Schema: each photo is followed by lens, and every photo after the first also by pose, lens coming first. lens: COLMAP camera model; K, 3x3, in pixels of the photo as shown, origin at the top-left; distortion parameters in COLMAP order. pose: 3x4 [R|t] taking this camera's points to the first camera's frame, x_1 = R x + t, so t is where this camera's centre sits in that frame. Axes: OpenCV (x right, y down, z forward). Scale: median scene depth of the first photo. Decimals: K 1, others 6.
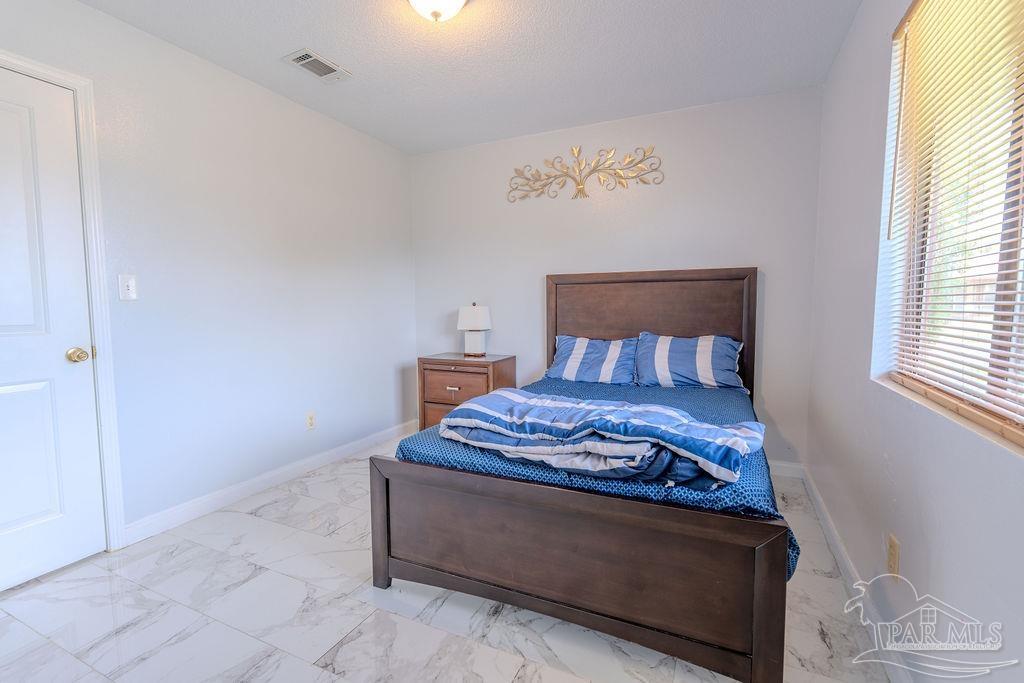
lens RADIAL K [[463.2, 0, 512.0], [0, 463.2, 341.5], [0, 0, 1]] dist [-0.001832, -0.000316]
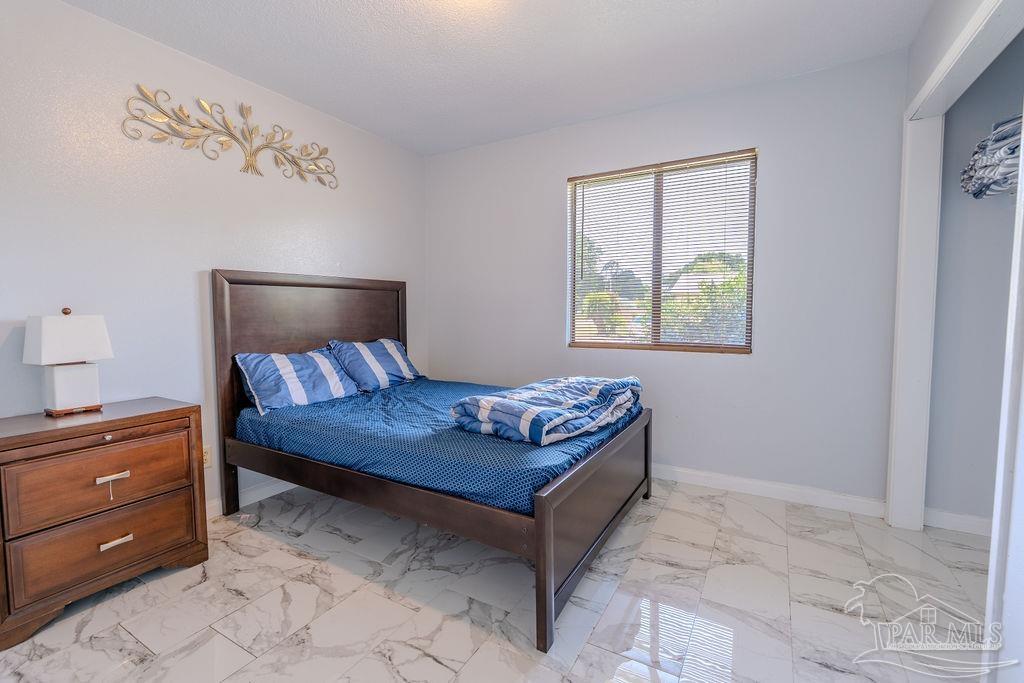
lens RADIAL K [[463.2, 0, 512.0], [0, 463.2, 341.5], [0, 0, 1]] dist [-0.001832, -0.000316]
pose [[0.084167, -0.063672, 0.994415, -0.594894], [0.086689, 0.994640, 0.056350, -0.037388], [-0.992674, 0.081462, 0.089235, 0.519430]]
